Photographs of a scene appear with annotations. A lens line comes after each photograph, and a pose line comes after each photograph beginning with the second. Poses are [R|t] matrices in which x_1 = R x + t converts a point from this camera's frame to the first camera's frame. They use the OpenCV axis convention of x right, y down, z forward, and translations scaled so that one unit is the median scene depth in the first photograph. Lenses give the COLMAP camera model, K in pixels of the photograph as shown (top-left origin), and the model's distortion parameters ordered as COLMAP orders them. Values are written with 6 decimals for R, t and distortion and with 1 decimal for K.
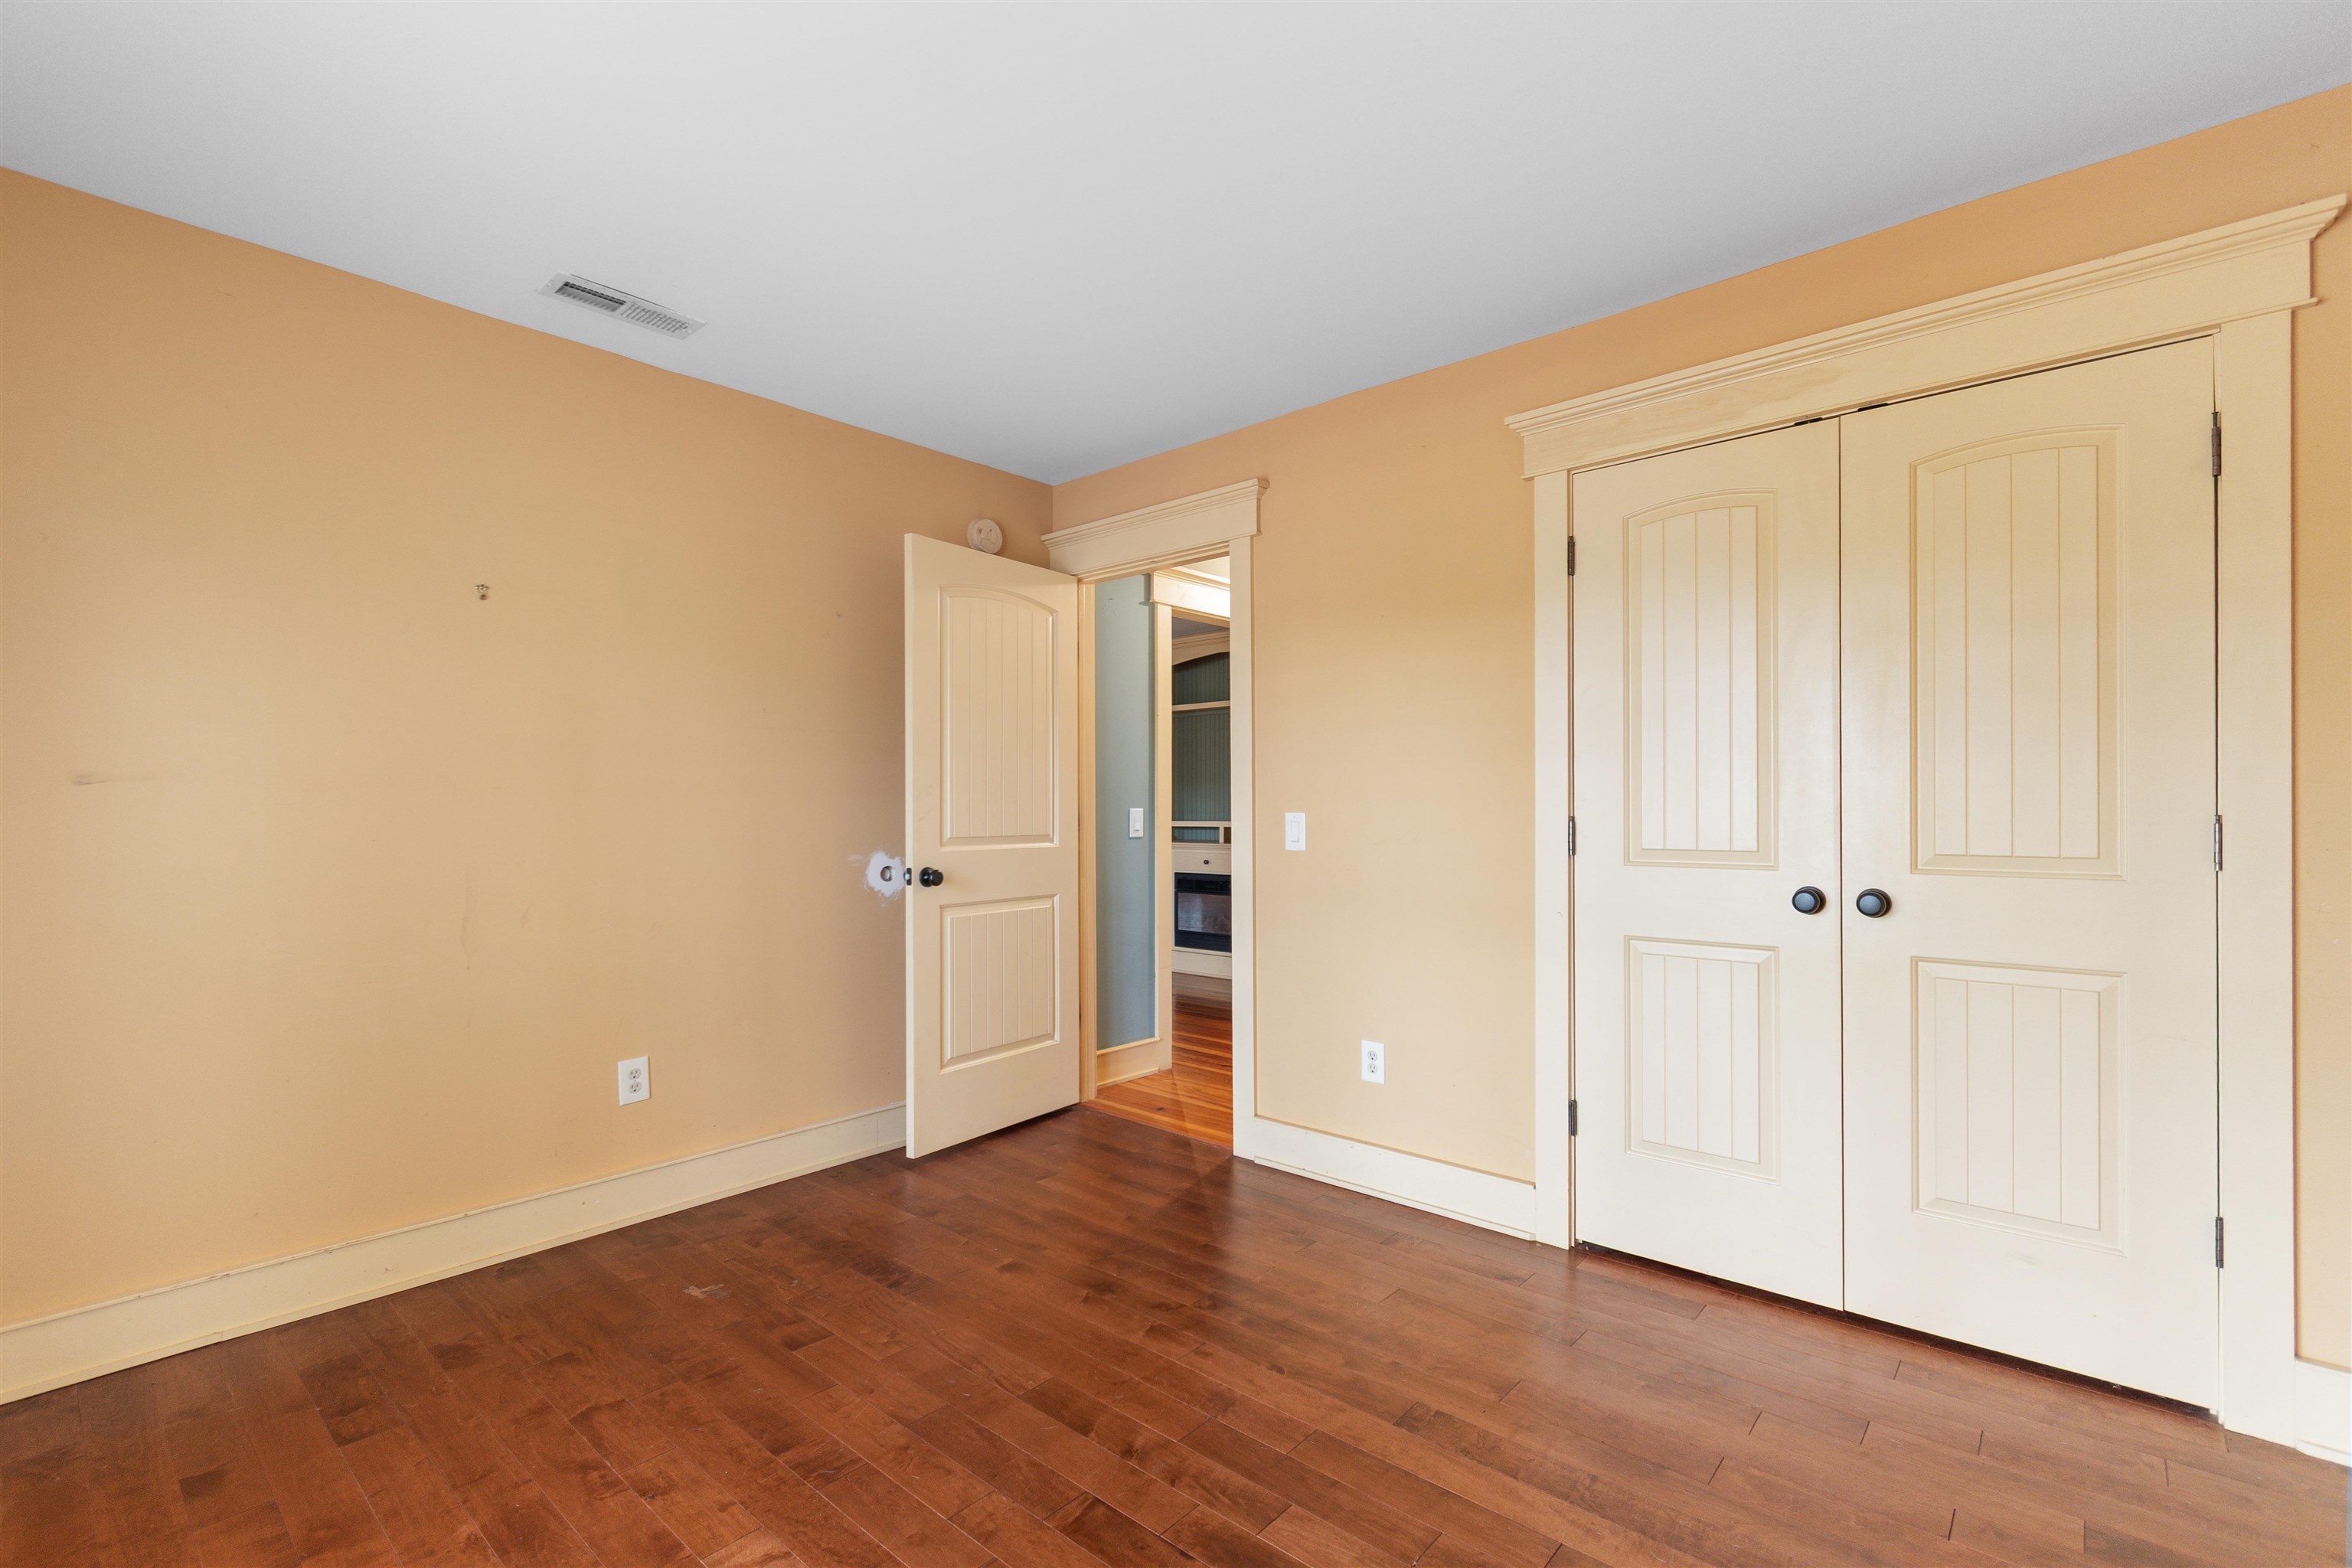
lens RADIAL K [[1026.2, 0, 1180.4], [0, 1026.2, 797.4], [0, 0, 1]] dist [0.000593, -0.000169]
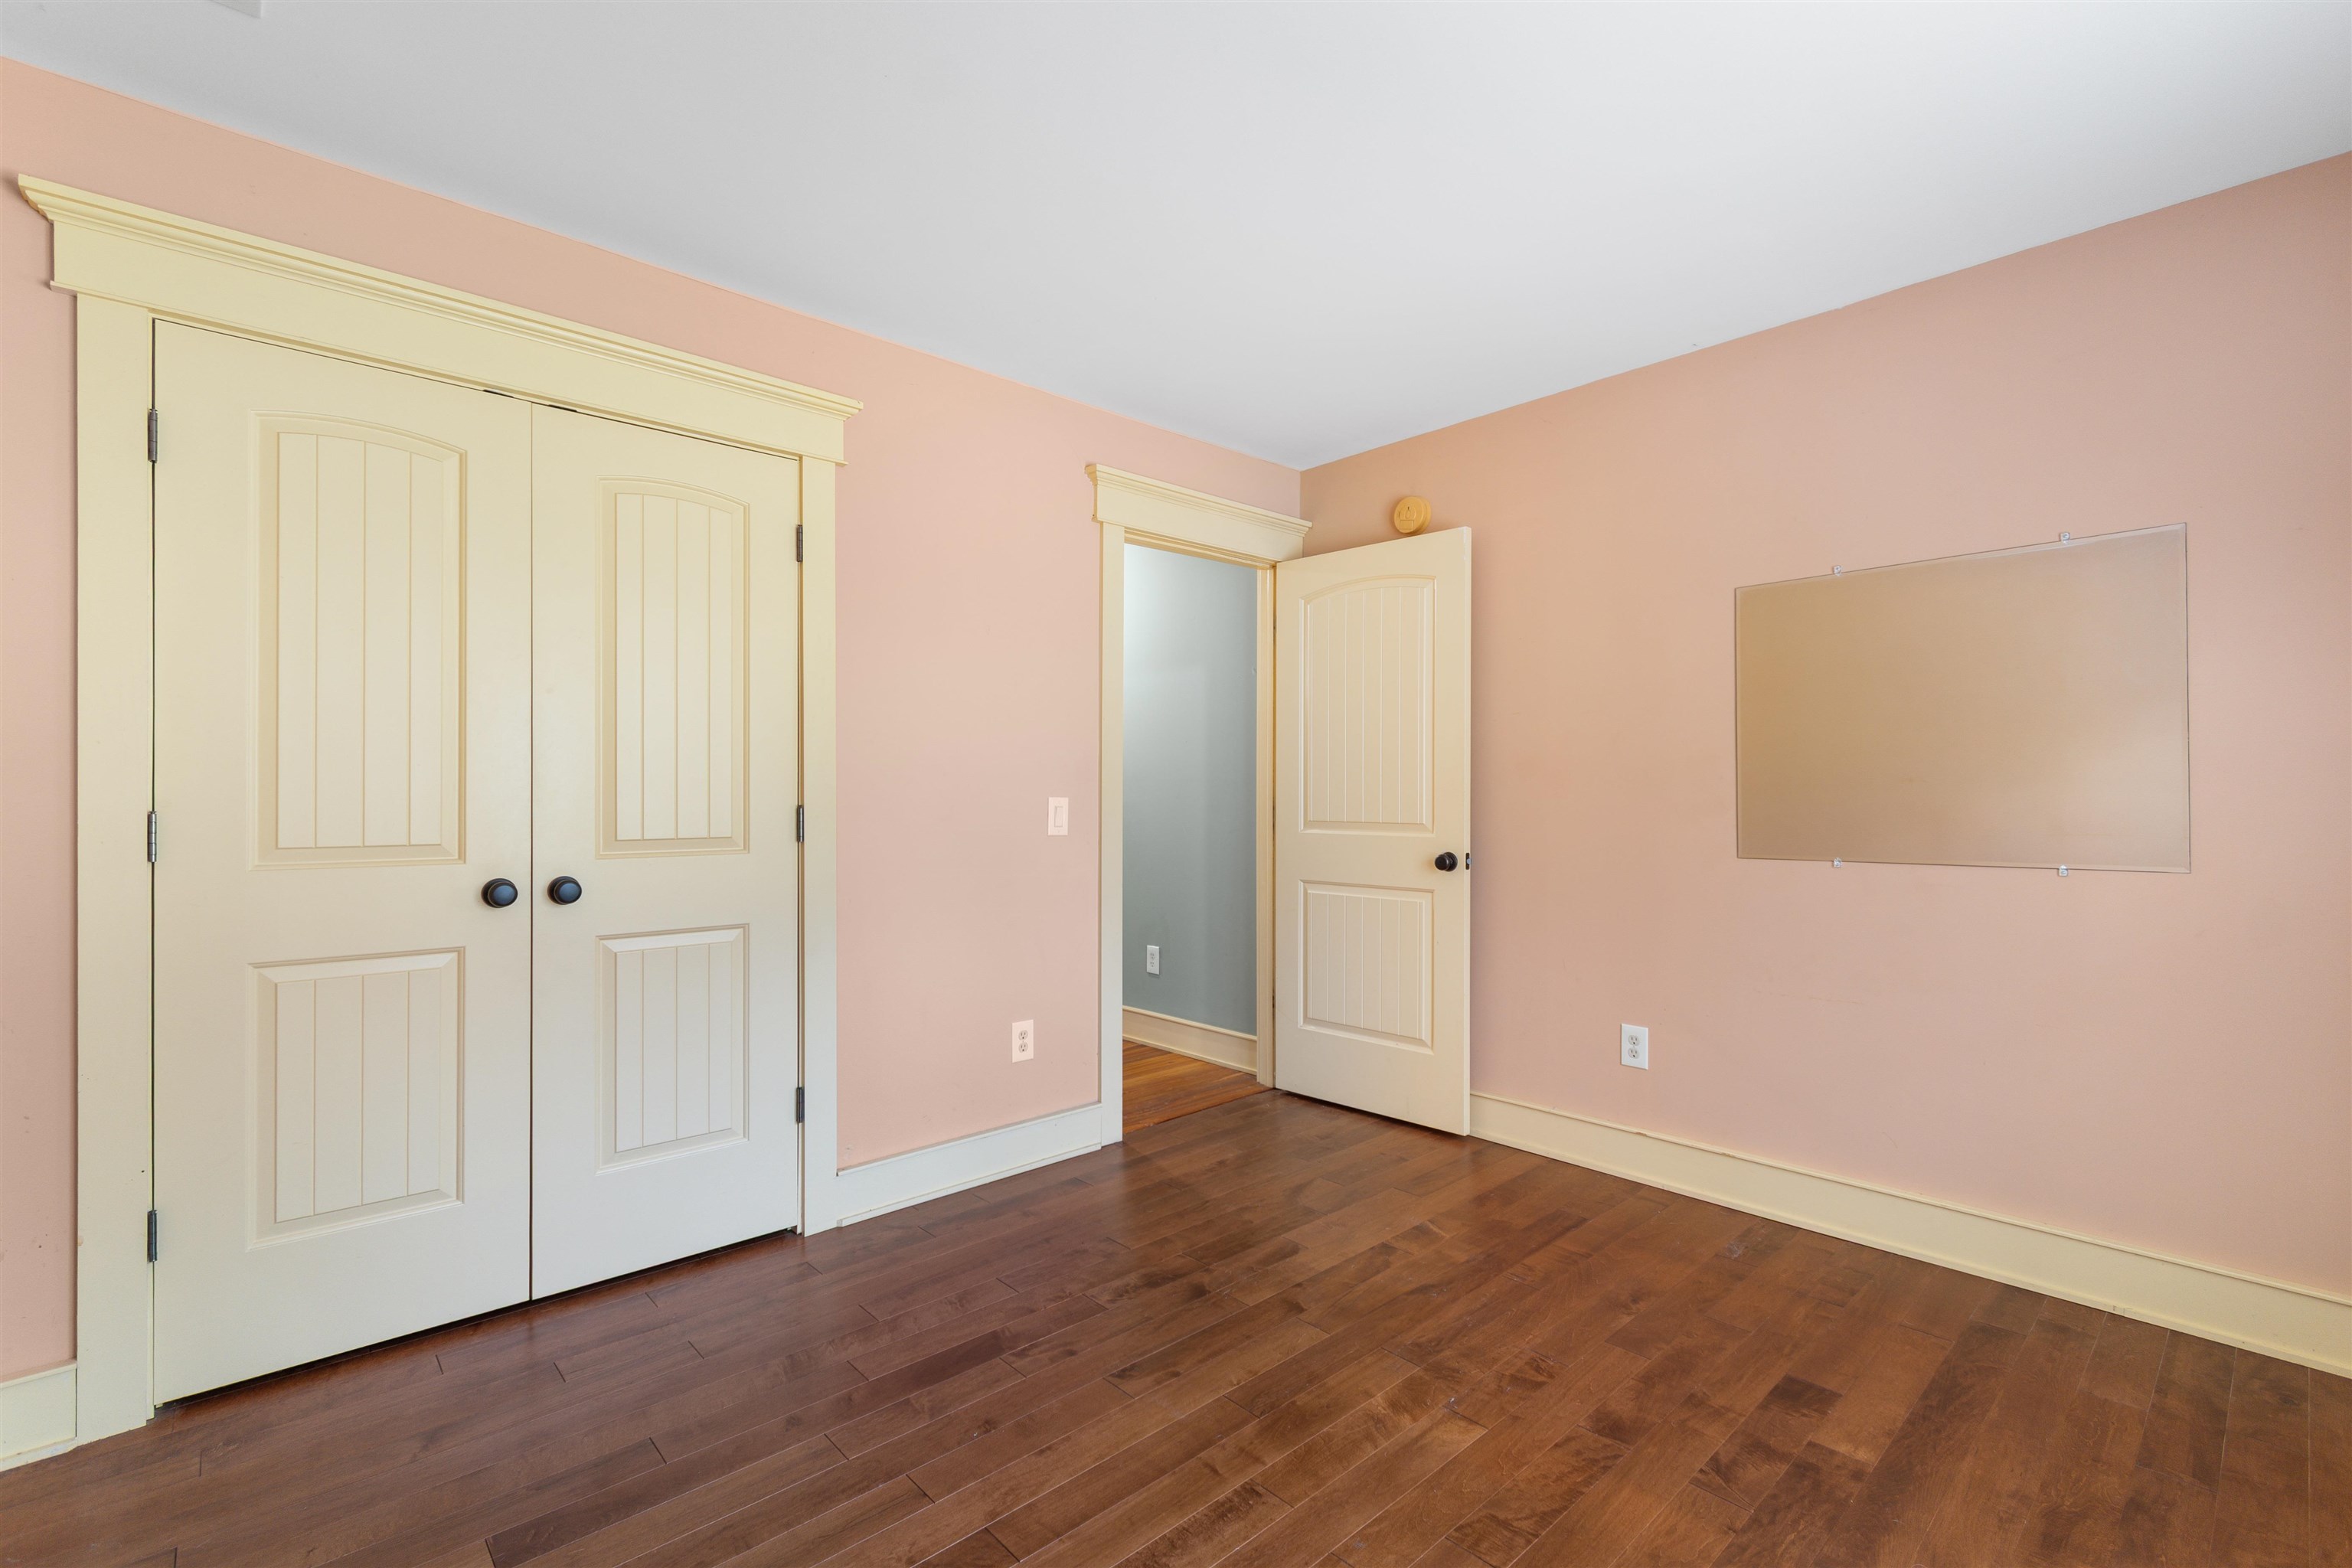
lens RADIAL K [[1039.3, 0, 1196.7], [0, 1039.3, 805.7], [0, 0, 1]] dist [-0.000471, -0.000124]
pose [[0.121545, -0.002129, 0.992584, -0.286144], [-0.013420, 0.999903, 0.003788, 0.005759], [-0.992495, -0.013781, 0.121505, 0.245812]]
